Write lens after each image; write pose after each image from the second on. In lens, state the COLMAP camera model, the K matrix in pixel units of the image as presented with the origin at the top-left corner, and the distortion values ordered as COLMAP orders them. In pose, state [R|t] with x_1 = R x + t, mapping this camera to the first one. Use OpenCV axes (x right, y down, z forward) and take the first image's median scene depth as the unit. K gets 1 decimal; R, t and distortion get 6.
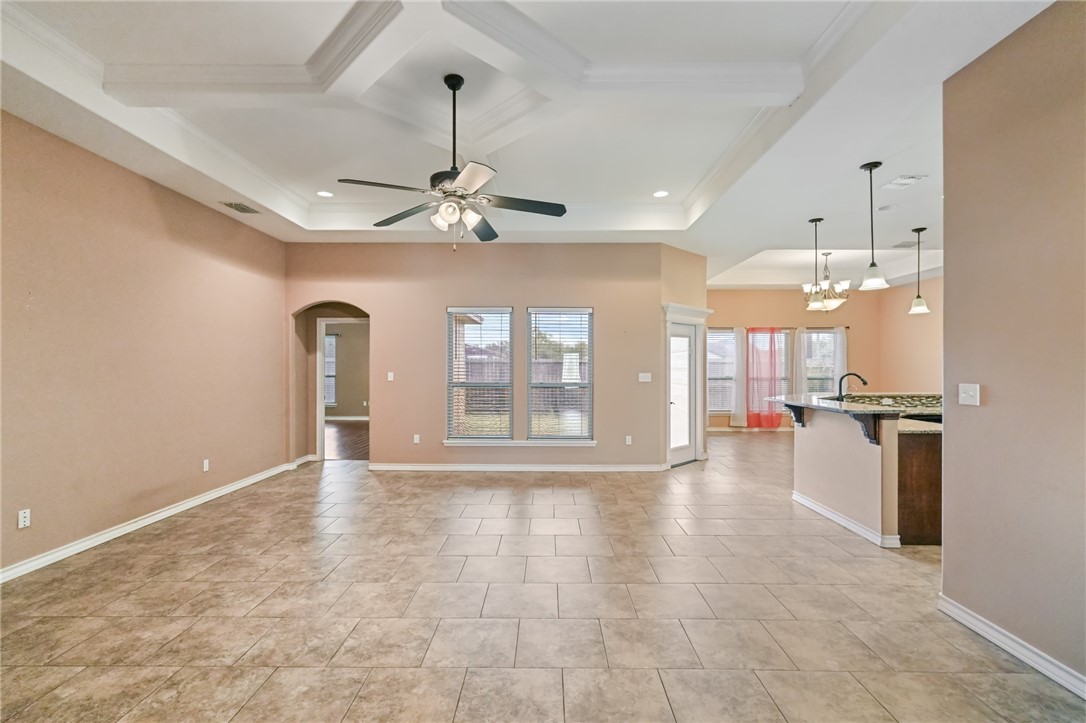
lens RADIAL K [[478.4, 0, 545.1], [0, 478.4, 362.4], [0, 0, 1]] dist [0.001130, 0.000661]
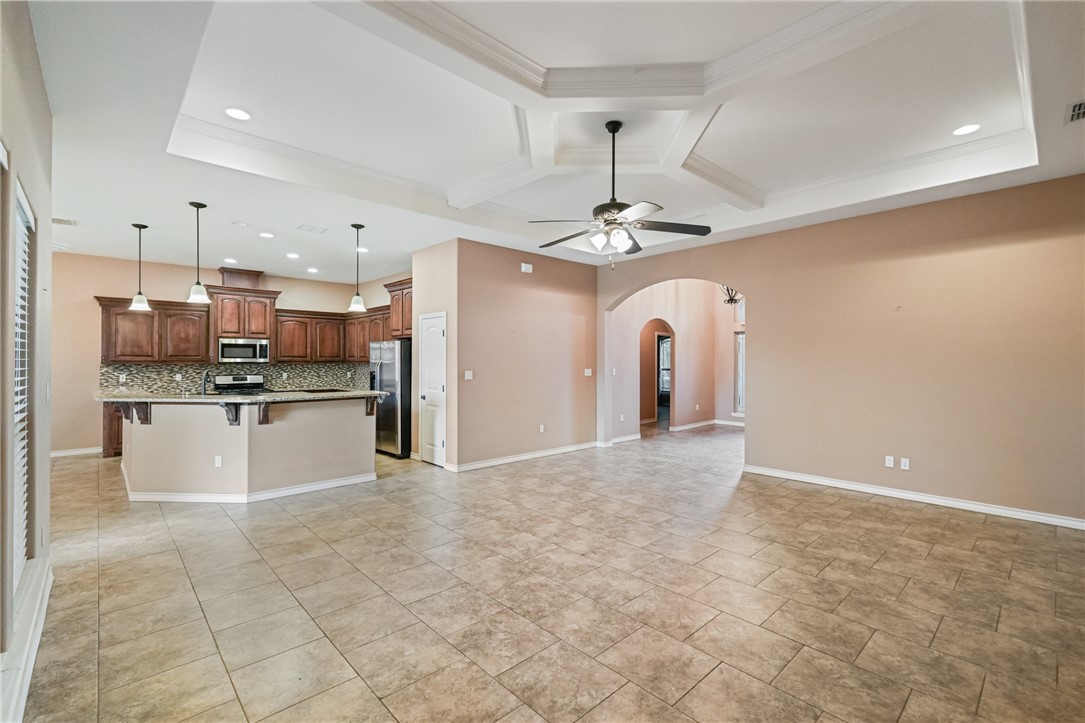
lens RADIAL K [[478.0, 0, 544.6], [0, 478.0, 362.4], [0, 0, 1]] dist [0.001130, 0.000661]
pose [[-0.686080, -0.006688, 0.727495, -0.515628], [-0.007864, 0.999968, 0.001776, -0.002448], [-0.727483, -0.004503, -0.686111, 1.073261]]
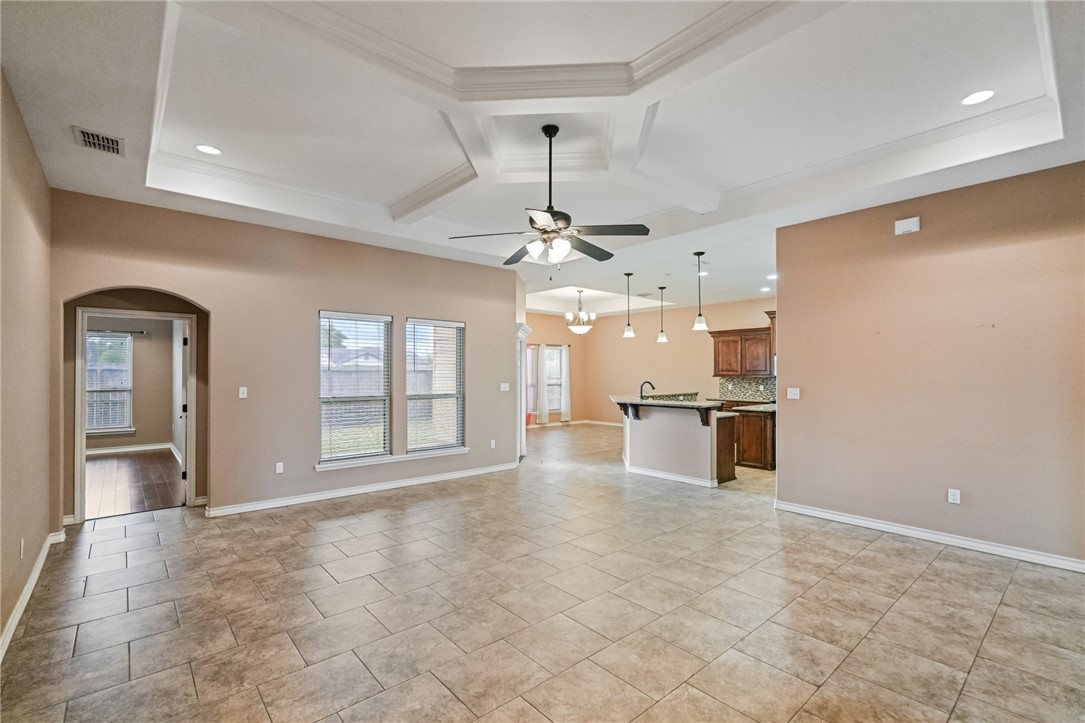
lens RADIAL K [[482.4, 0, 546.2], [0, 482.4, 361.6], [0, 0, 1]] dist [-0.001145, -0.000067]
pose [[0.748358, 0.014142, 0.663144, -0.530008], [-0.003828, 0.999848, -0.017003, -0.010991], [-0.663284, 0.010186, 0.748299, 0.086444]]
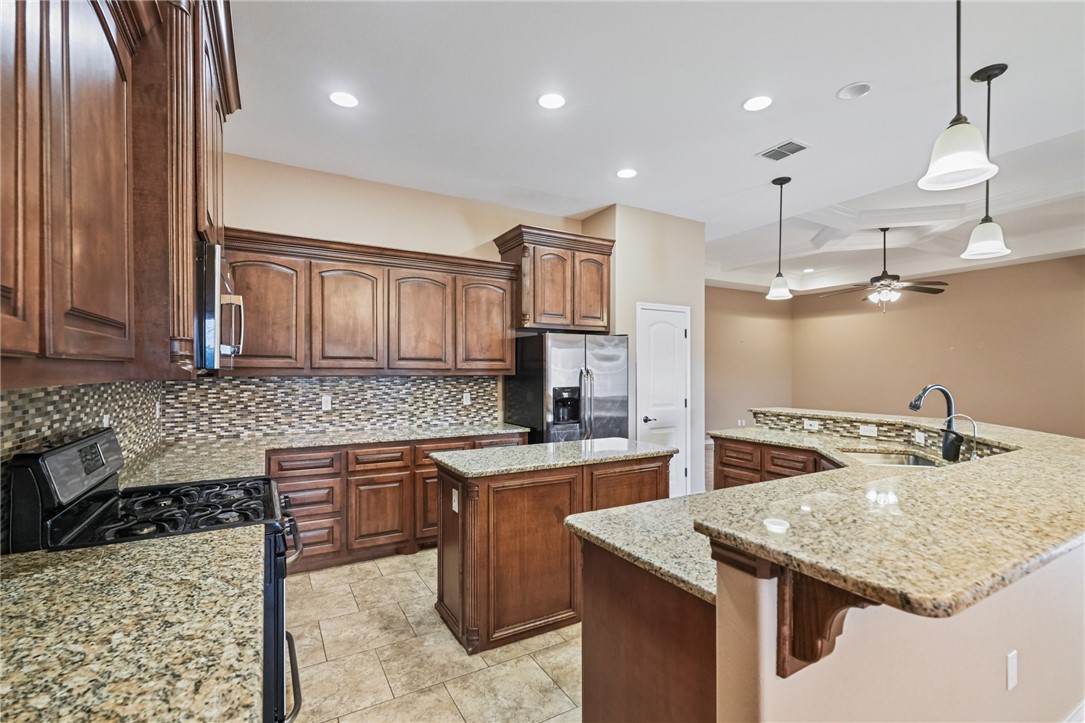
lens RADIAL K [[484.8, 0, 545.3], [0, 484.8, 371.4], [0, 0, 1]] dist [0.000906, 0.000159]
pose [[-0.862327, -0.002918, -0.506343, 1.134501], [0.001546, 0.999964, -0.008396, 0.010253], [0.506349, -0.008023, -0.862291, 1.124772]]
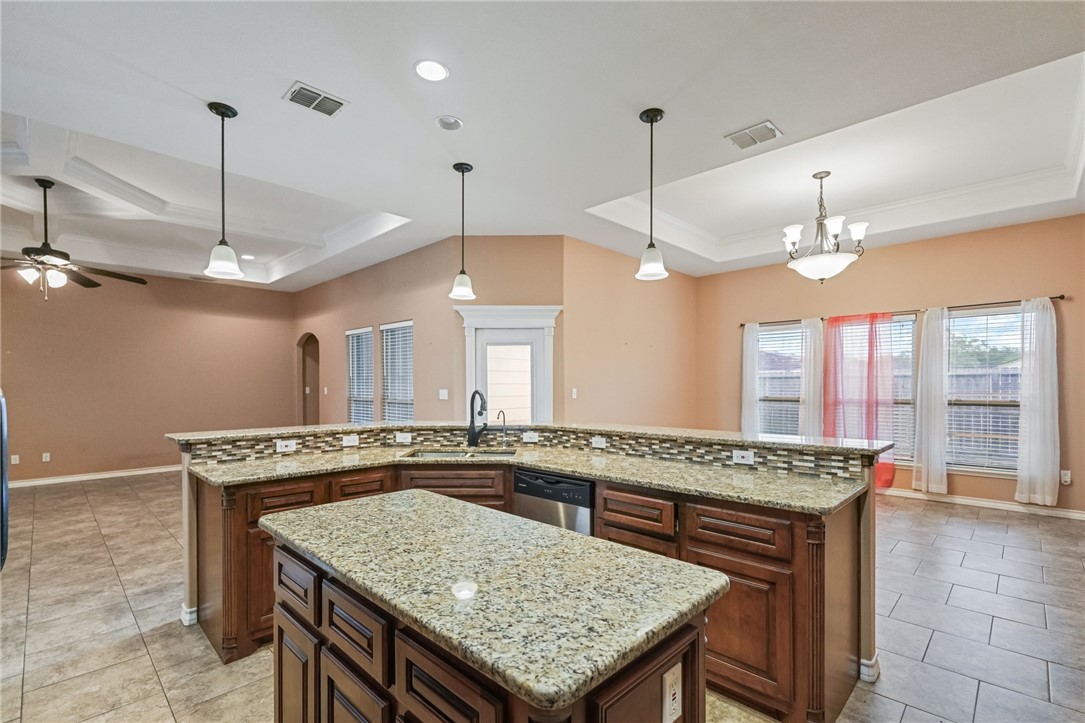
lens RADIAL K [[491.7, 0, 550.5], [0, 491.7, 387.2], [0, 0, 1]] dist [0.000089, 0.000017]
pose [[0.727327, 0.003831, -0.686280, 1.071651], [0.007615, 0.999878, 0.013652, 0.008041], [0.686249, -0.015156, 0.727209, 0.536930]]
